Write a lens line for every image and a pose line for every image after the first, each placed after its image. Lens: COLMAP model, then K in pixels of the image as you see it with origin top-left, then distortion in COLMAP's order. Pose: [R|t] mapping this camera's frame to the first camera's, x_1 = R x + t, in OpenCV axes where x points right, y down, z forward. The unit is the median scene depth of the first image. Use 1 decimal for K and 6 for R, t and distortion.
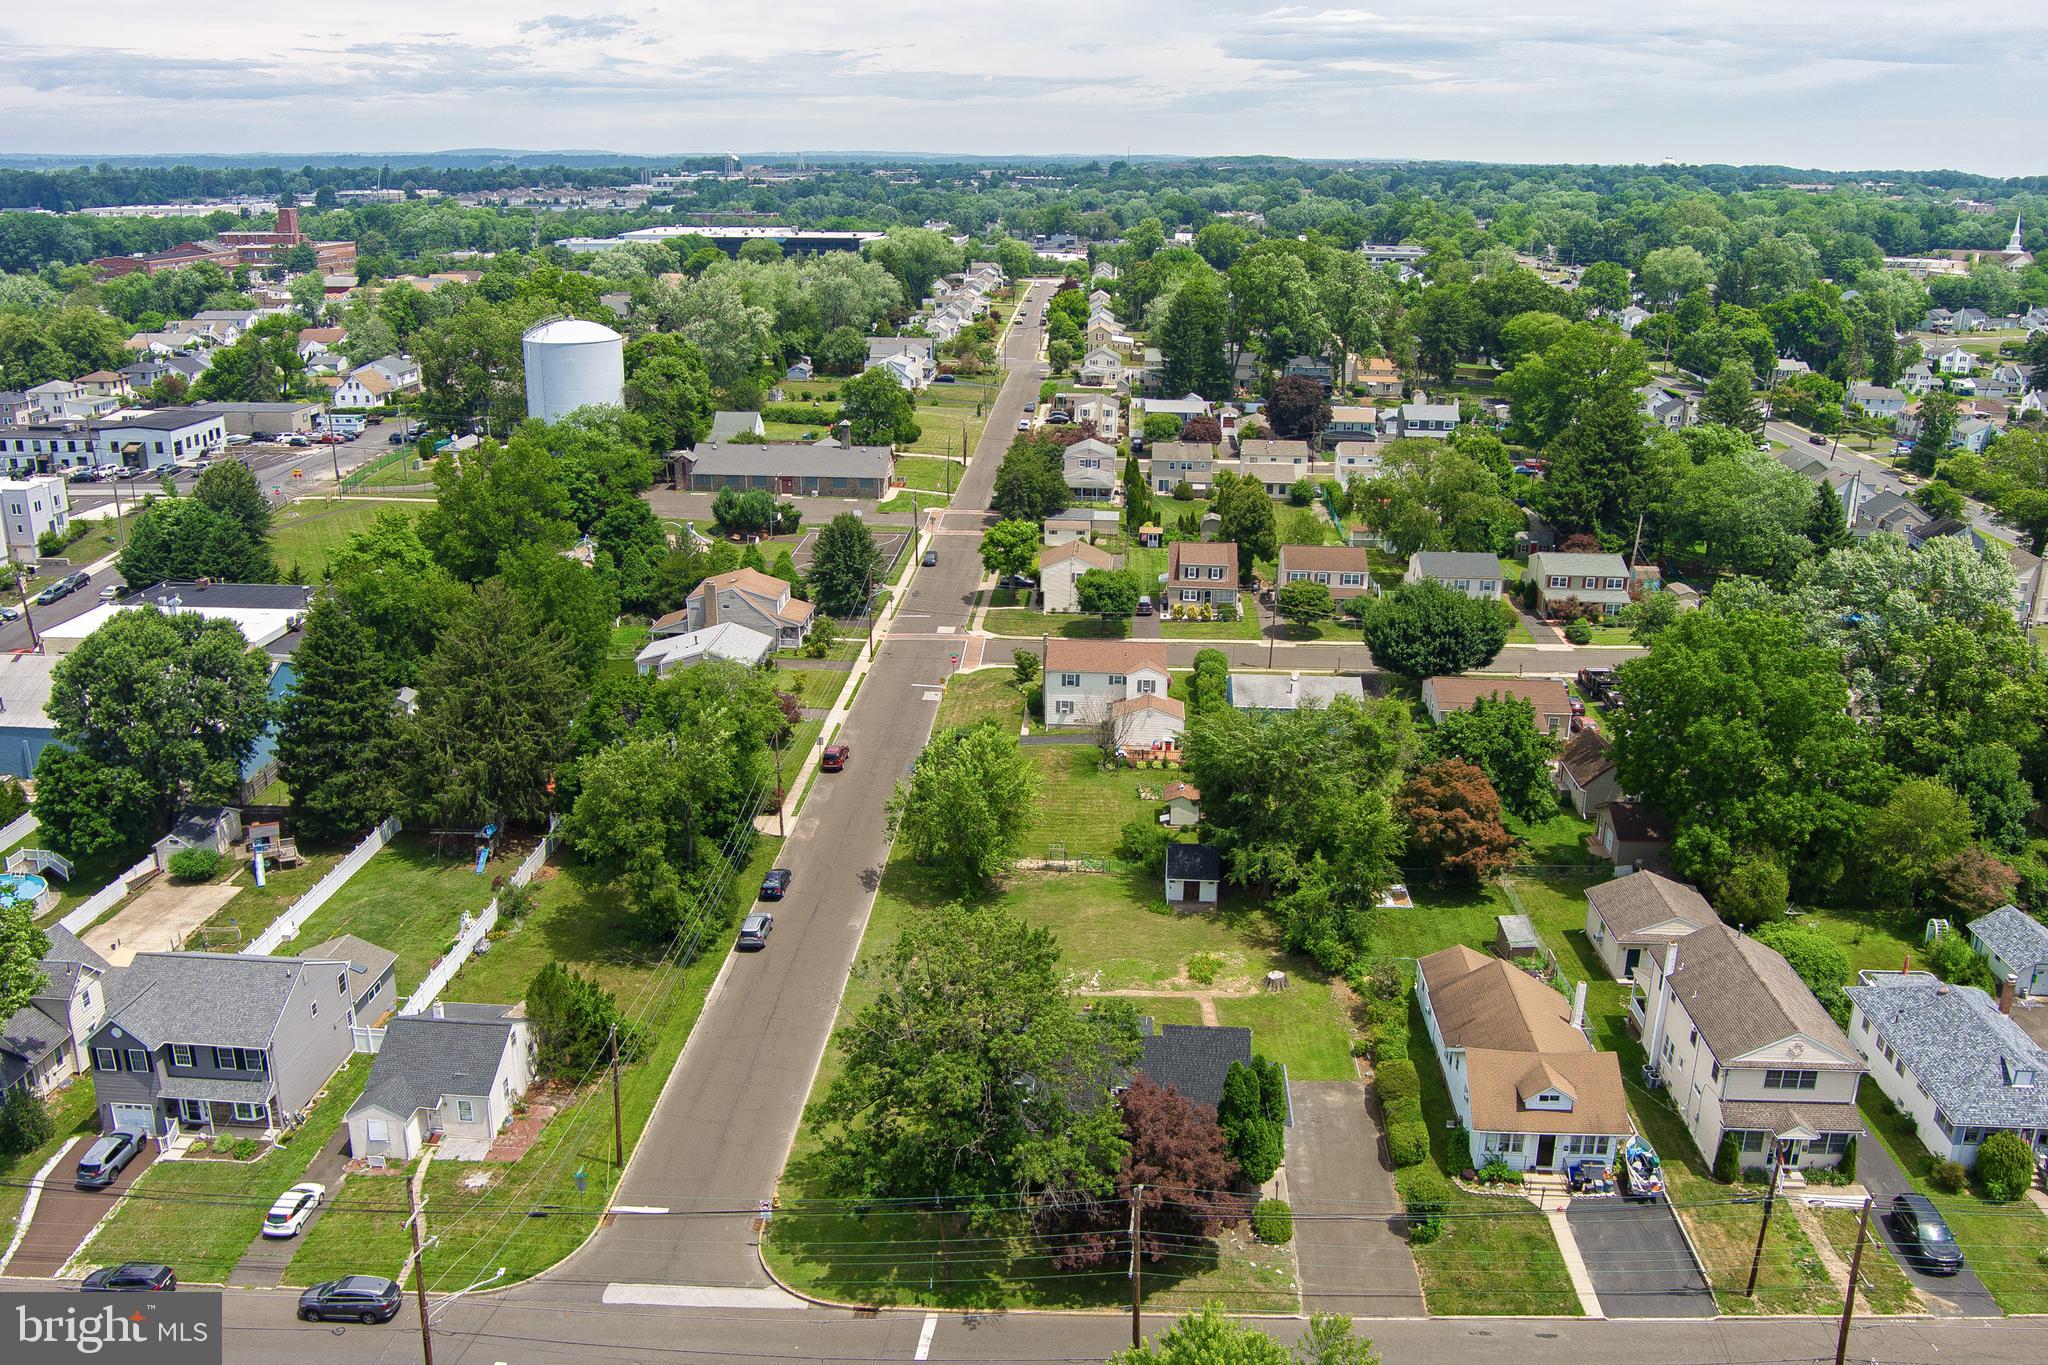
lens RADIAL K [[1650.5, 0, 1023.6], [0, 1650.5, 679.8], [0, 0, 1]] dist [-0.073084, 0.020215]
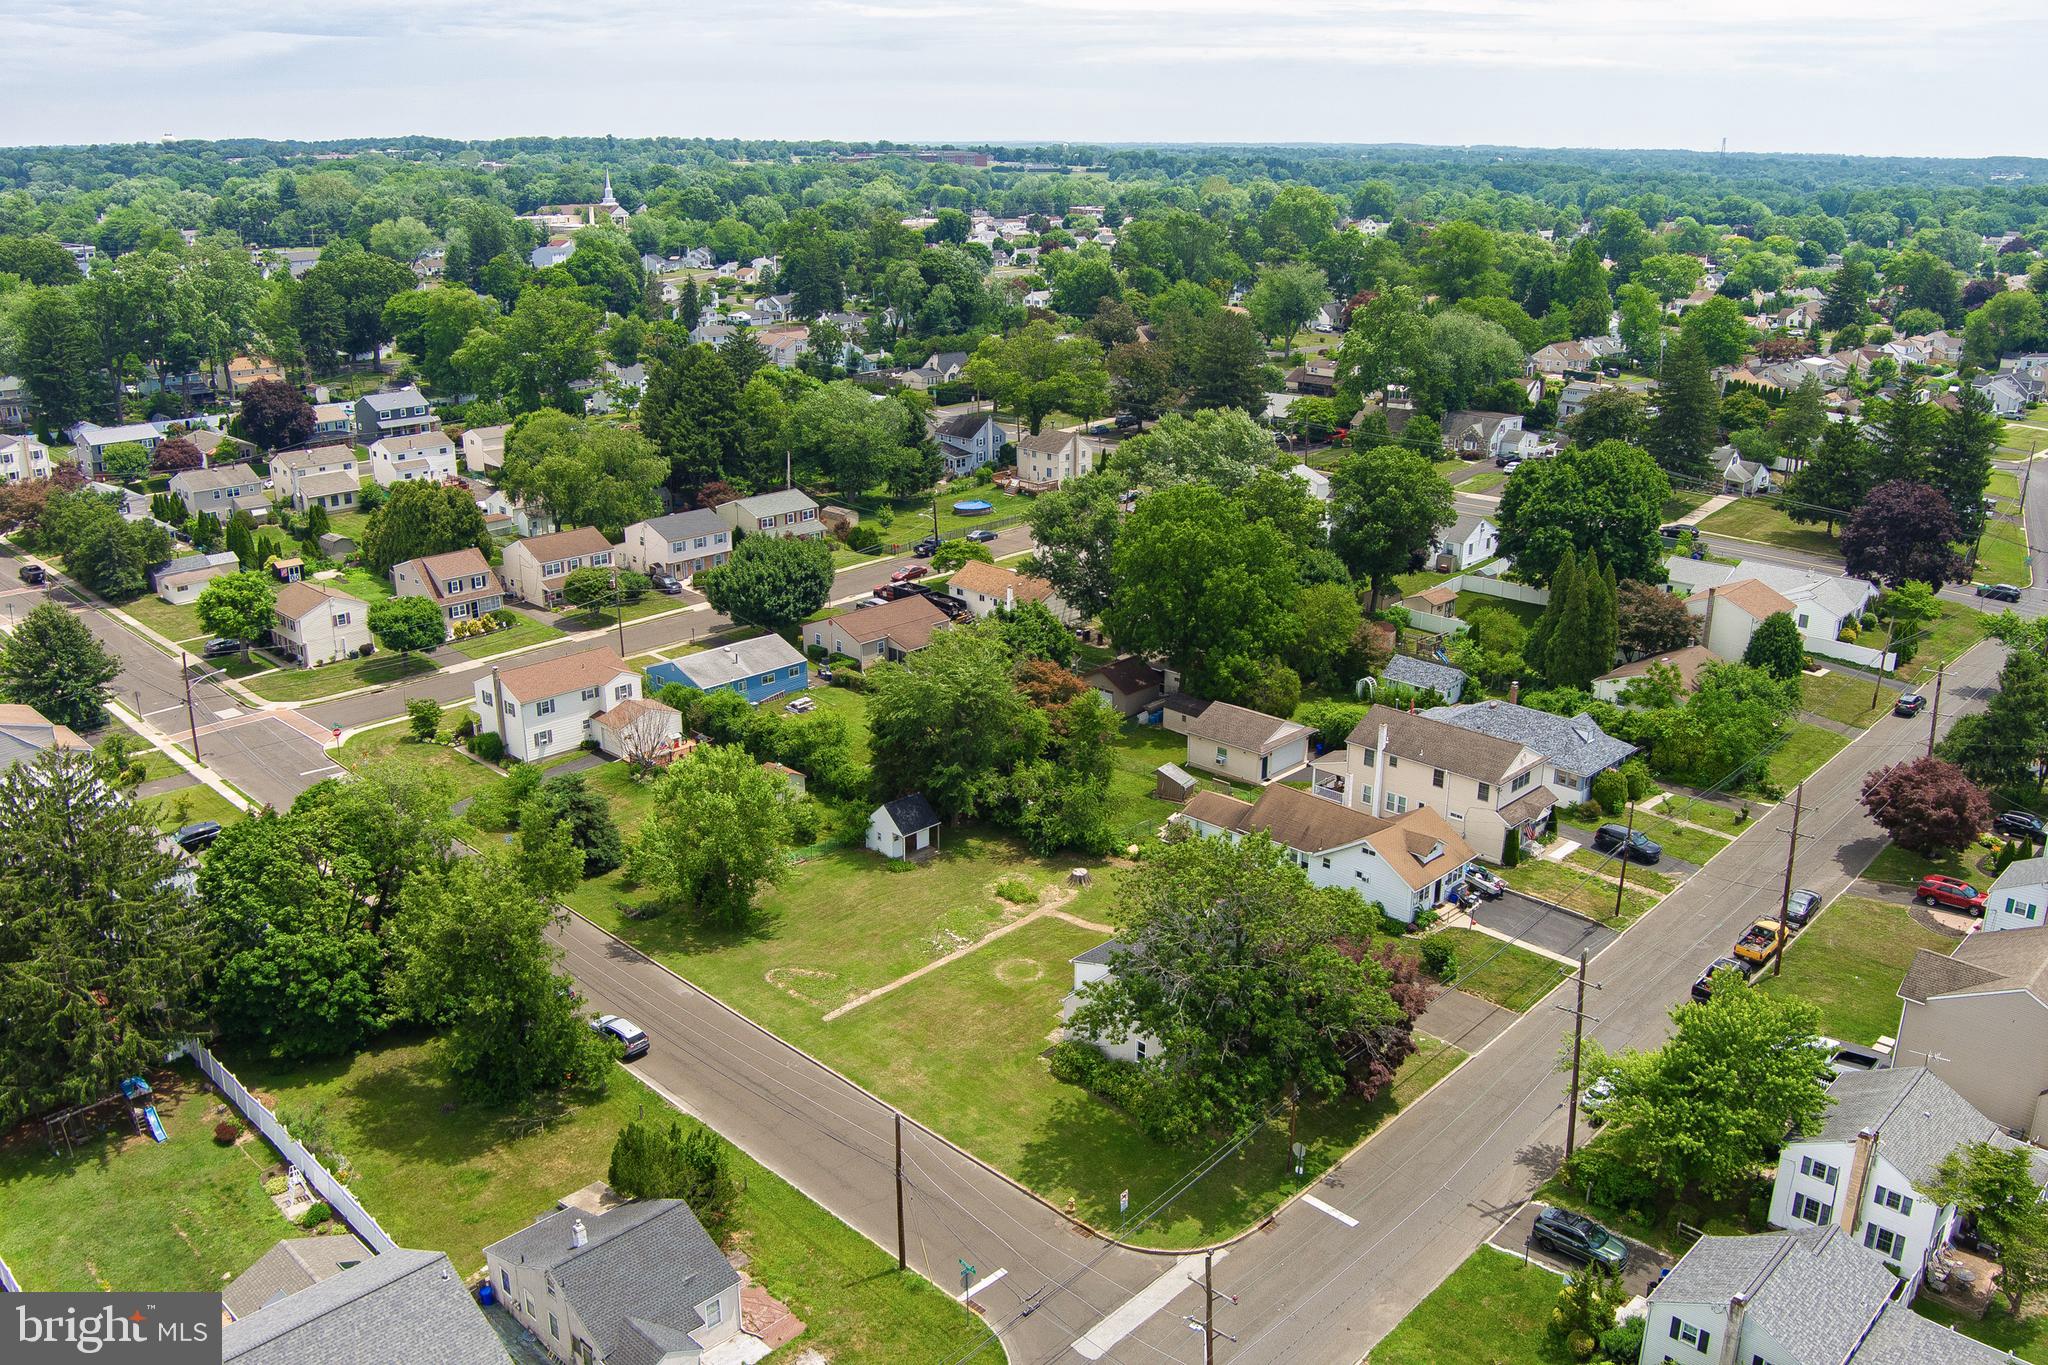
lens RADIAL K [[1650.5, 0, 1023.6], [0, 1650.5, 679.8], [0, 0, 1]] dist [-0.073084, 0.020215]
pose [[0.650379, -0.246301, 0.718570, -0.763431], [0.235054, 0.964799, 0.117951, -0.101111], [-0.722327, 0.092190, 0.685379, 0.310934]]
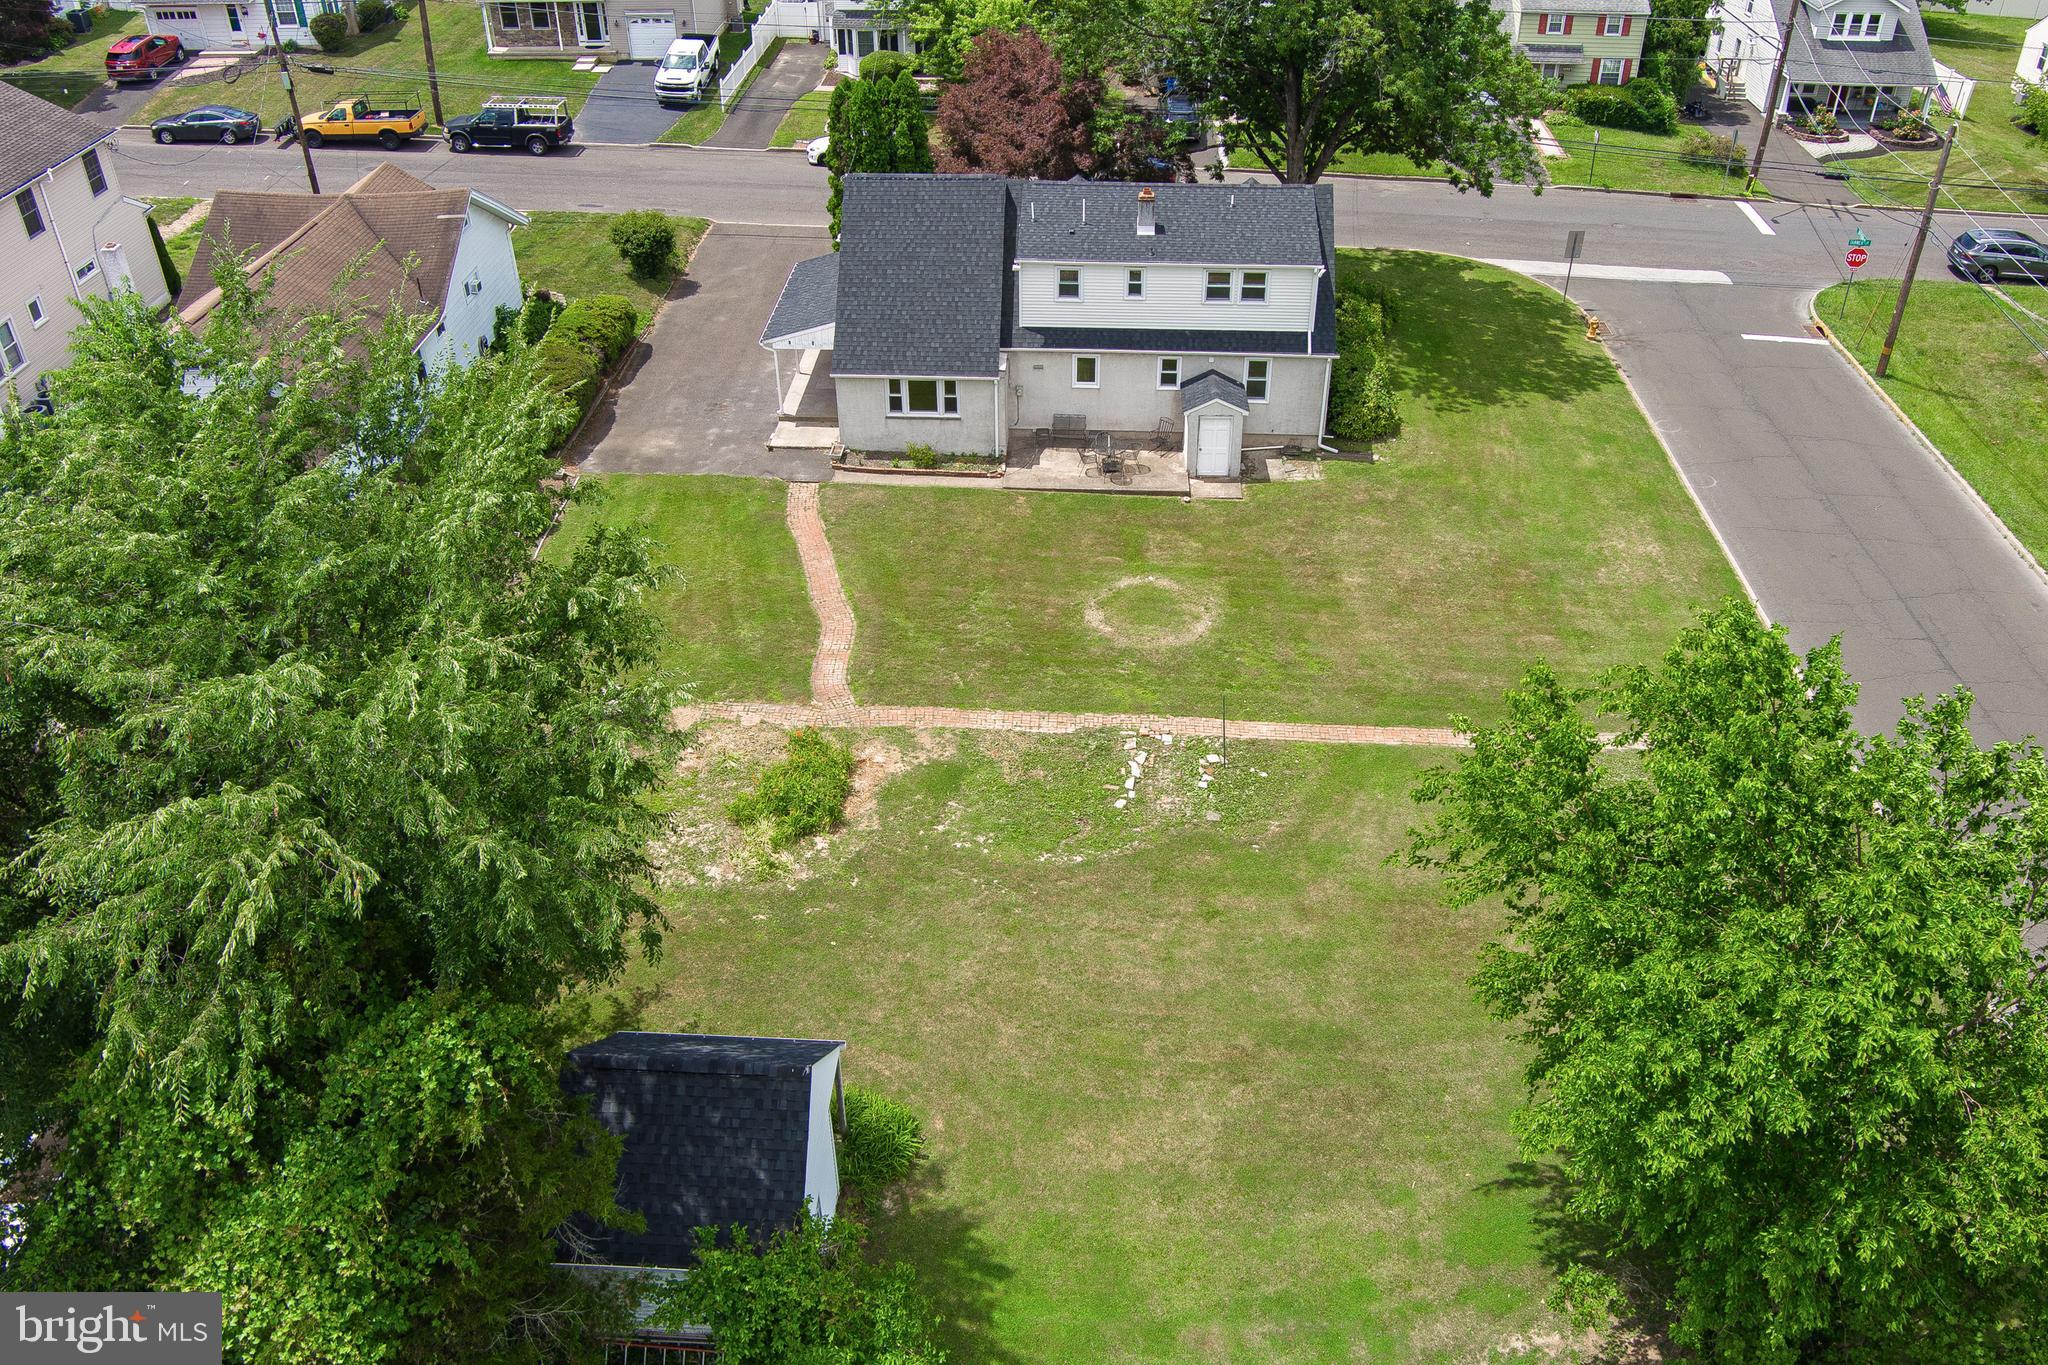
lens RADIAL K [[1650.5, 0, 1023.6], [0, 1650.5, 679.8], [0, 0, 1]] dist [-0.073084, 0.020215]
pose [[-0.999923, 0.006941, -0.010290, 0.085386], [-0.004048, 0.601355, 0.798972, -0.119791], [0.011734, 0.798952, -0.601280, 1.453199]]
